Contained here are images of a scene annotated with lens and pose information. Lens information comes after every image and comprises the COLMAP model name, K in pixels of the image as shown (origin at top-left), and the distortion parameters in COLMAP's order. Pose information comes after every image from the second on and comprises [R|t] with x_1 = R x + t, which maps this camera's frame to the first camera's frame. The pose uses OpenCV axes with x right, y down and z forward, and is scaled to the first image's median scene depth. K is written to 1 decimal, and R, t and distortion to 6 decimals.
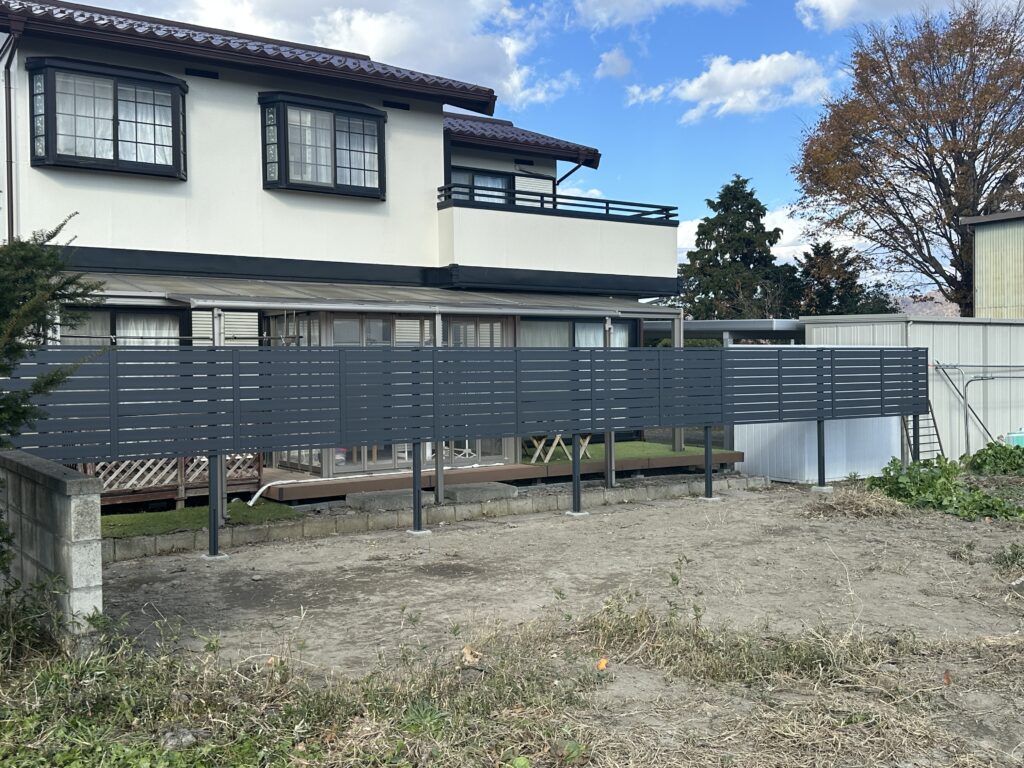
lens RADIAL K [[1024.8, 0, 512.0], [0, 1024.8, 384.0], [0, 0, 1]] dist [0.184337, -0.339863]
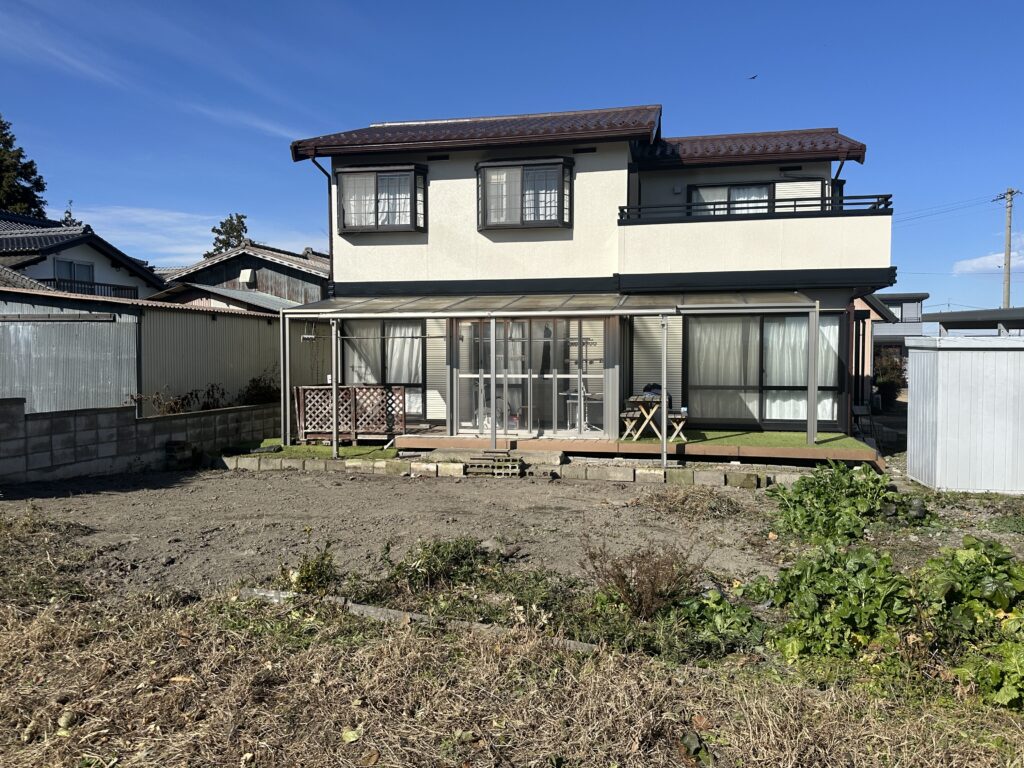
lens RADIAL K [[800.6, 0, 523.0], [0, 800.6, 387.1], [0, 0, 1]] dist [0.112504, -0.148282]
pose [[0.688105, 0.037520, -0.724640, 0.586201], [-0.018804, 0.999249, 0.033883, -0.012616], [0.725367, -0.009689, 0.688294, 0.273884]]
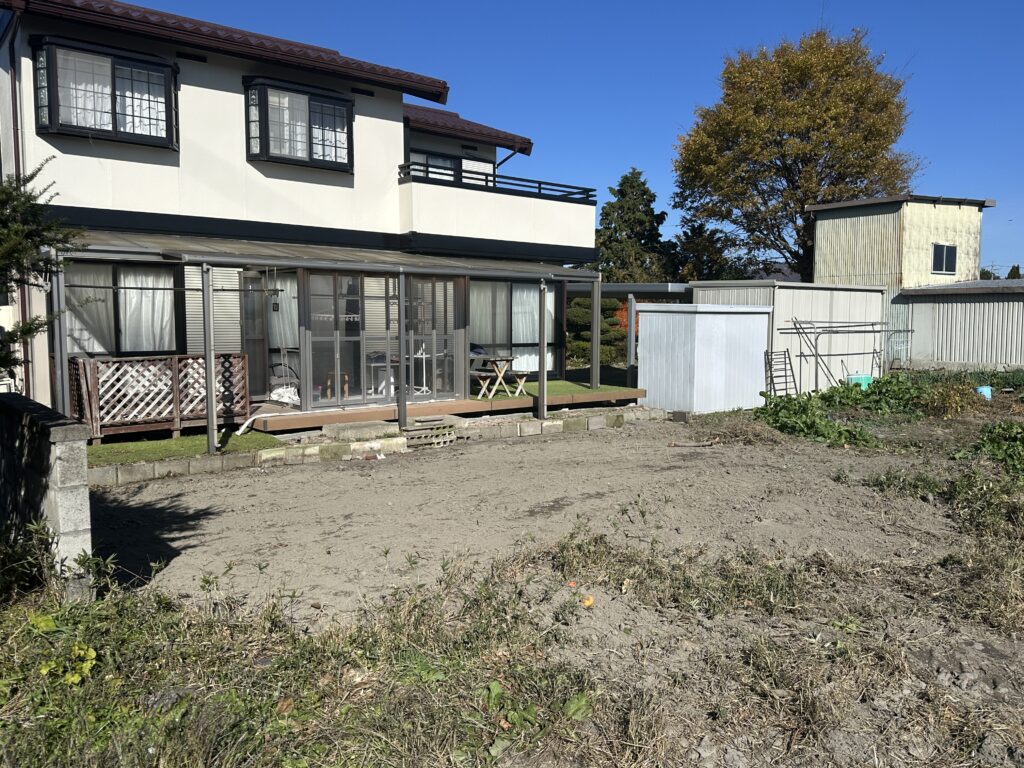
lens RADIAL K [[800.6, 0, 523.0], [0, 800.6, 387.1], [0, 0, 1]] dist [0.112504, -0.148282]
pose [[0.995909, 0.005712, 0.090182, -0.012939], [-0.011879, 0.997615, 0.067994, -0.001809], [-0.089578, -0.068787, 0.993602, 0.054114]]
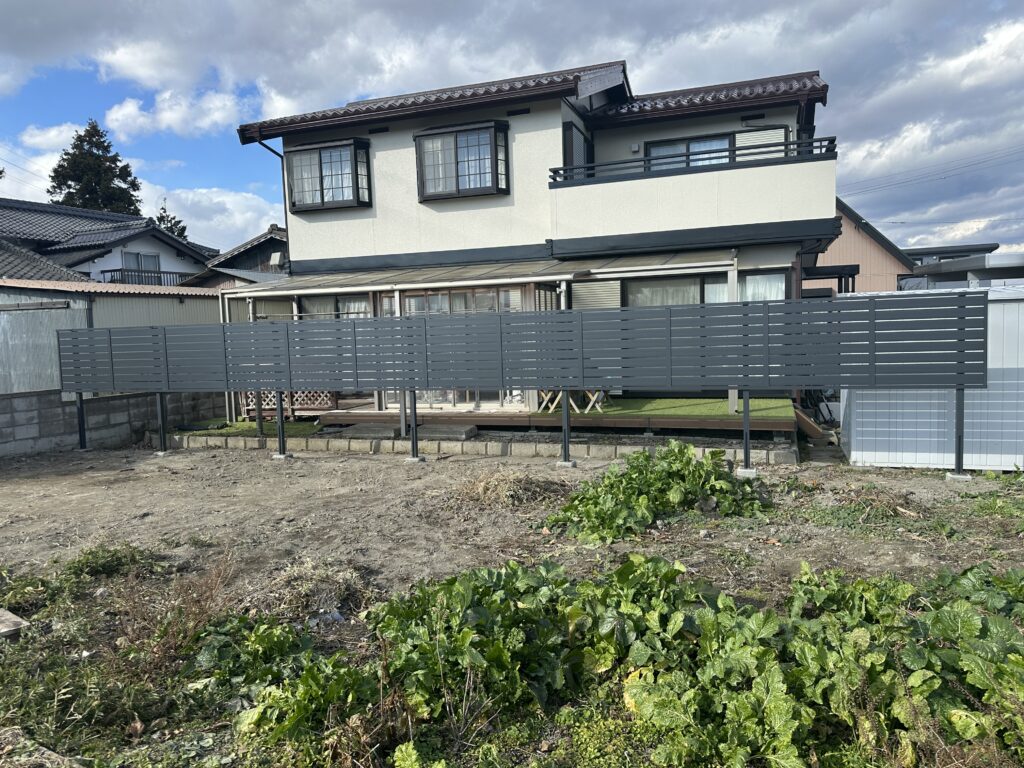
lens RADIAL K [[747.3, 0, 512.0], [0, 747.3, 384.0], [0, 0, 1]] dist [0.109819, -0.161802]
pose [[0.582142, 0.052209, -0.811409, 0.650595], [0.015370, 0.997051, 0.075181, -0.016735], [0.812942, -0.056237, 0.579624, 0.477945]]
